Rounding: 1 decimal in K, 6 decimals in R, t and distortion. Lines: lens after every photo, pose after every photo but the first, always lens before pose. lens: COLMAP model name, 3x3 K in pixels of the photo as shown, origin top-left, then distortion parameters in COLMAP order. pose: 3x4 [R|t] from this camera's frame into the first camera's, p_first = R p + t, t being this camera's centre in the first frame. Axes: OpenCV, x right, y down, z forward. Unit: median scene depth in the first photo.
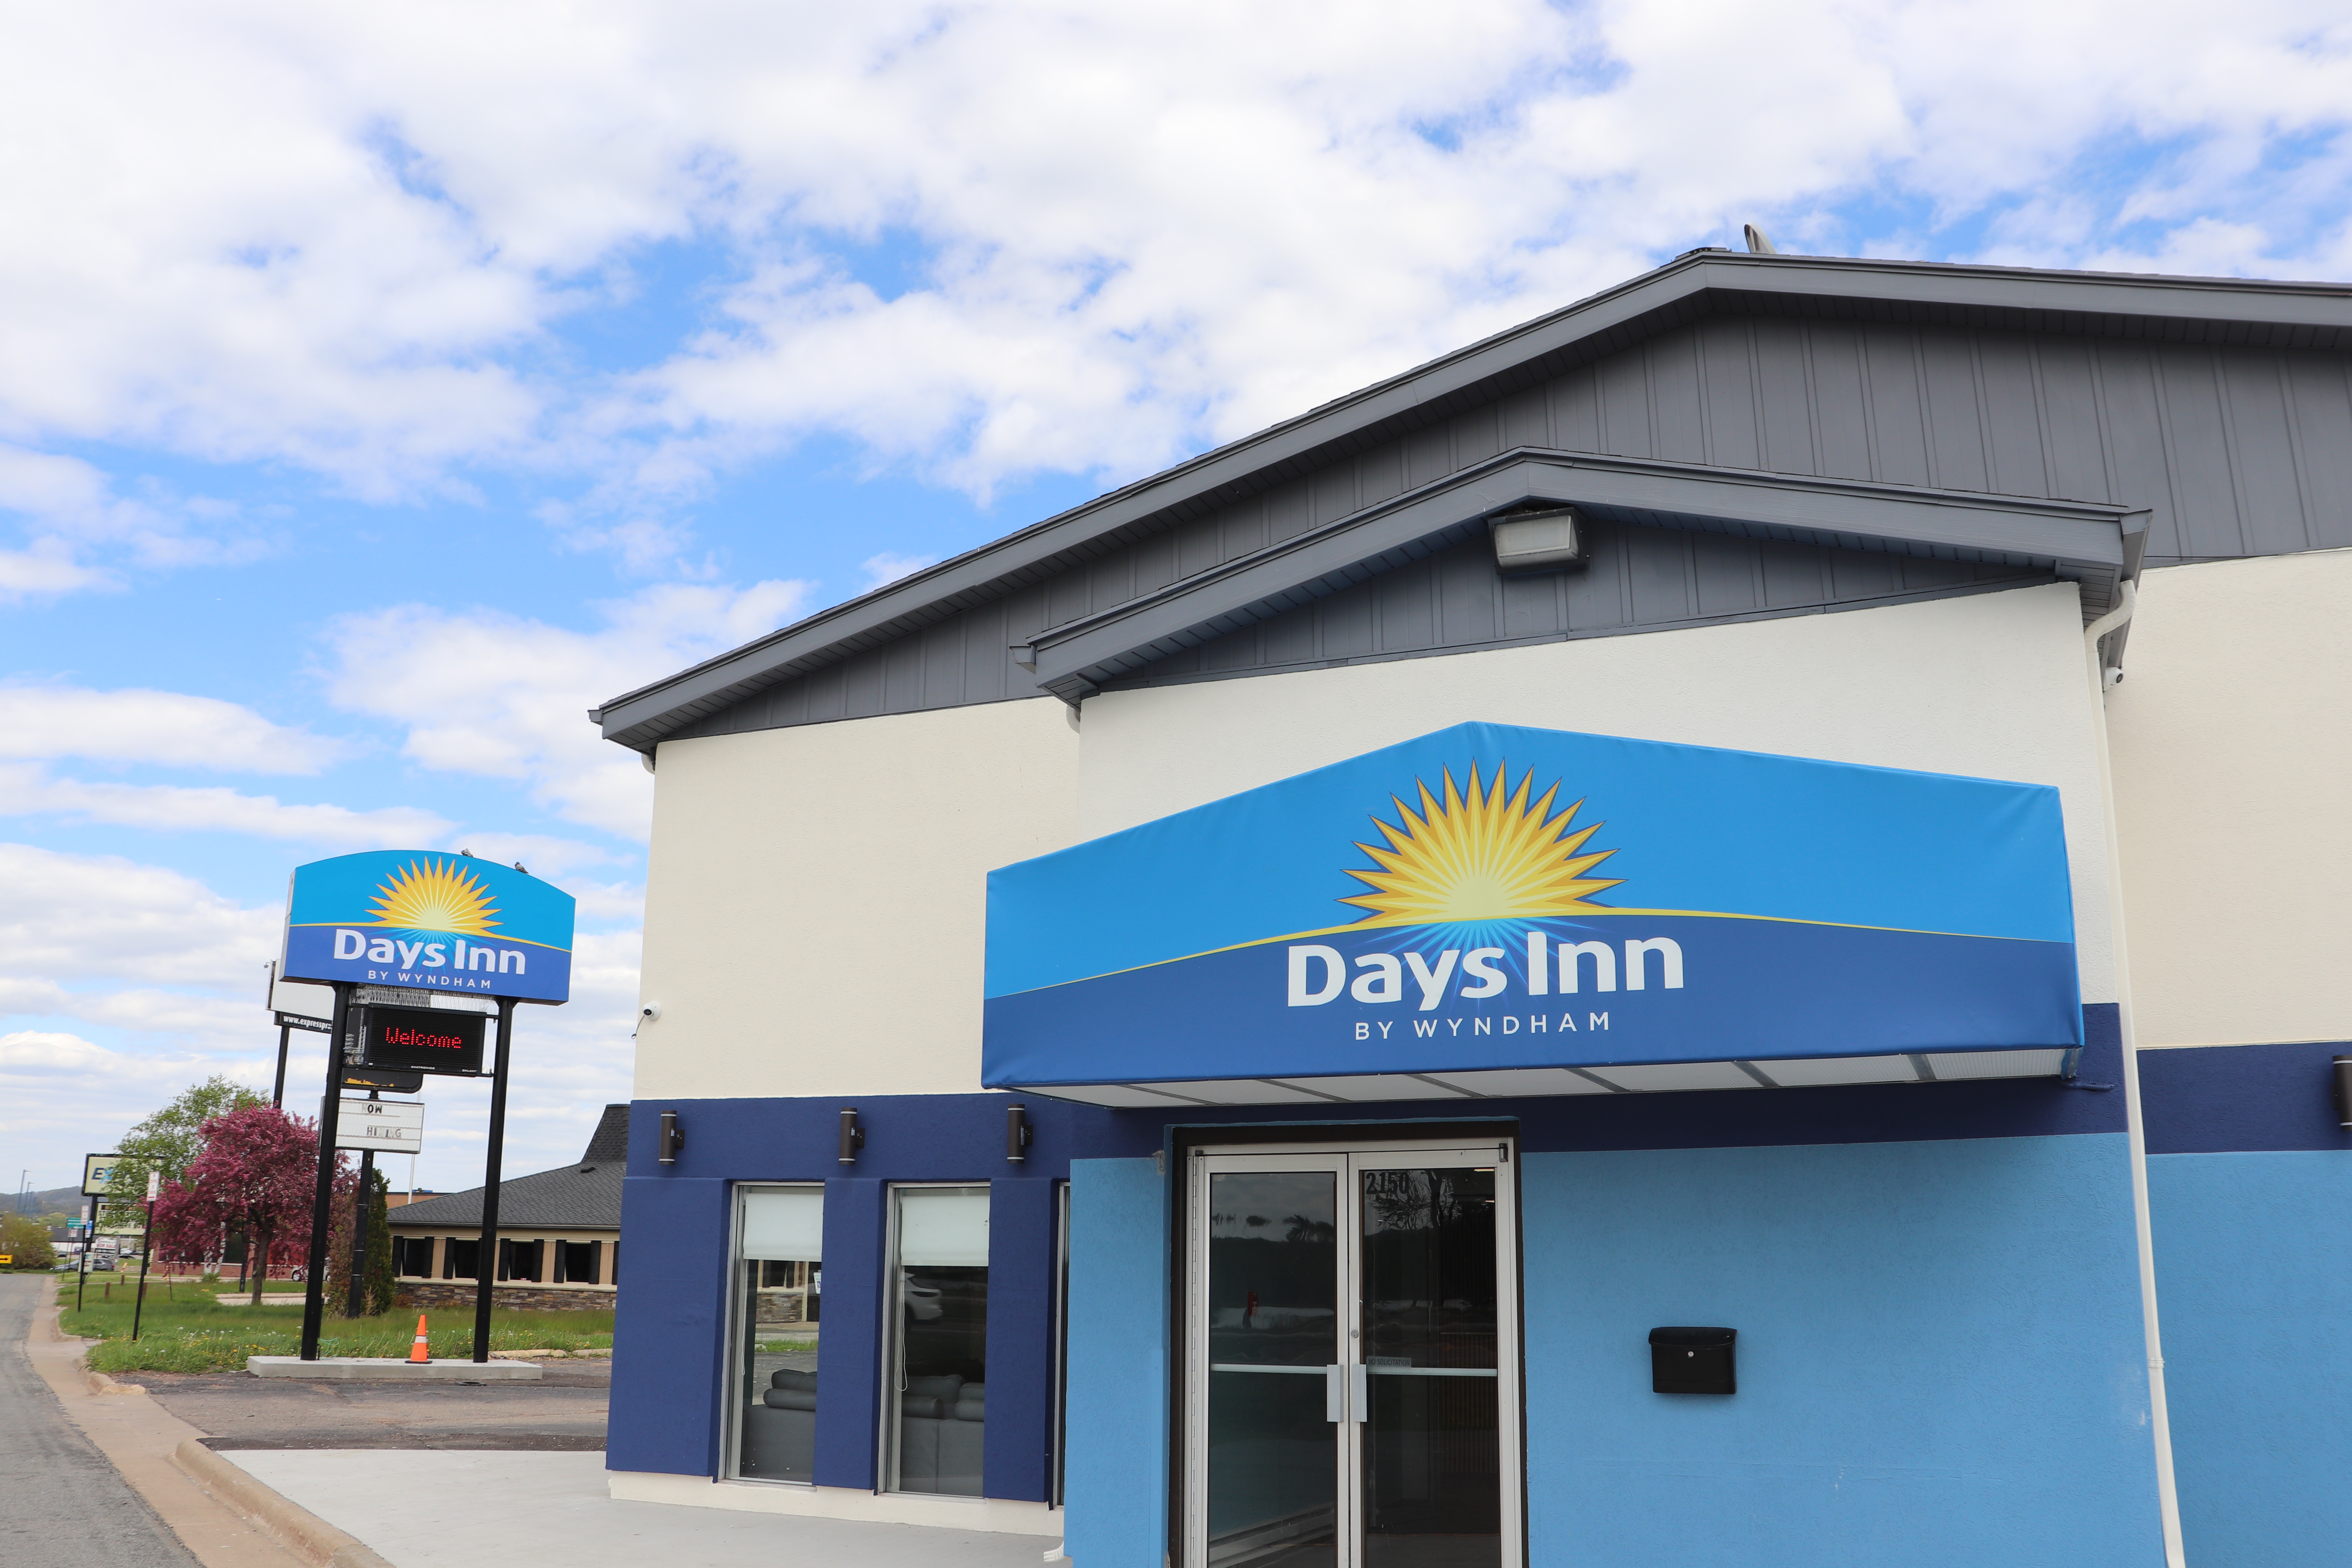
lens RADIAL K [[1958.7, 0, 1175.4], [0, 1958.7, 795.3], [0, 0, 1]] dist [-0.171228, 0.169994]
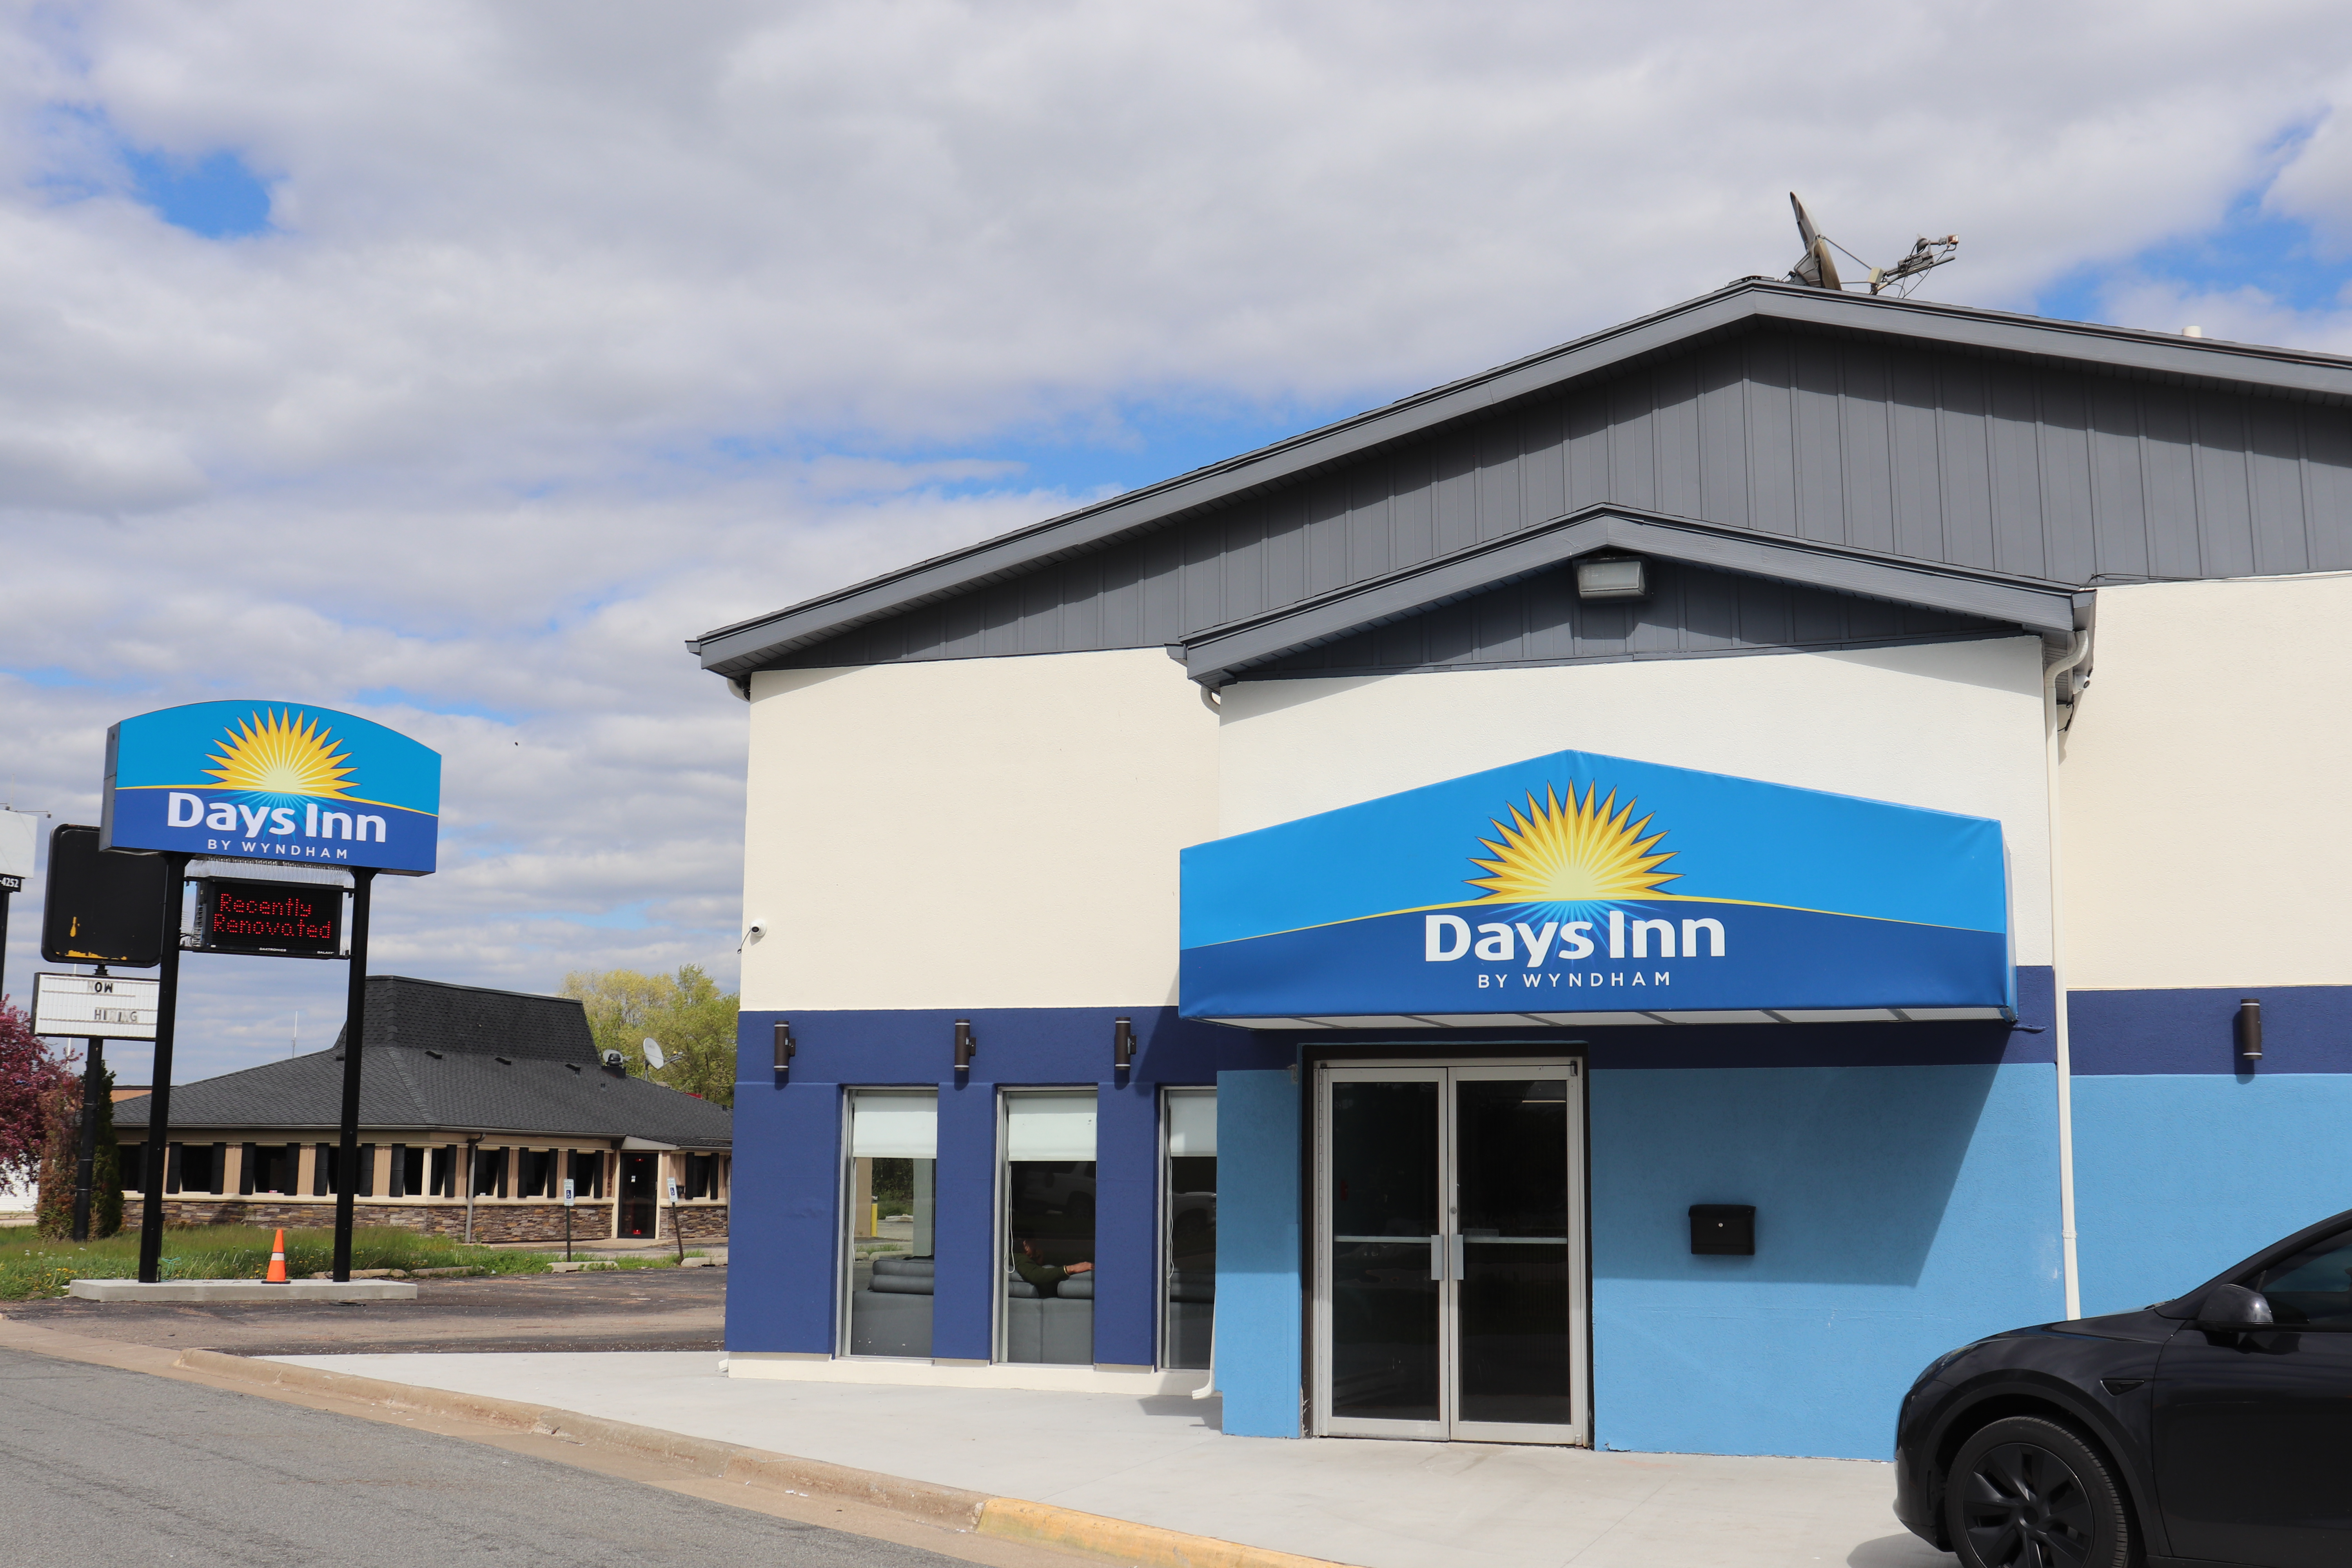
lens RADIAL K [[2643.5, 0, 1176.7], [0, 2643.5, 781.5], [0, 0, 1]] dist [-0.046887, 0.000000]
pose [[0.997220, 0.008391, 0.074037, -0.194885], [-0.015143, 0.995725, 0.091114, -0.138639], [-0.072956, -0.091982, 0.993084, -0.602952]]
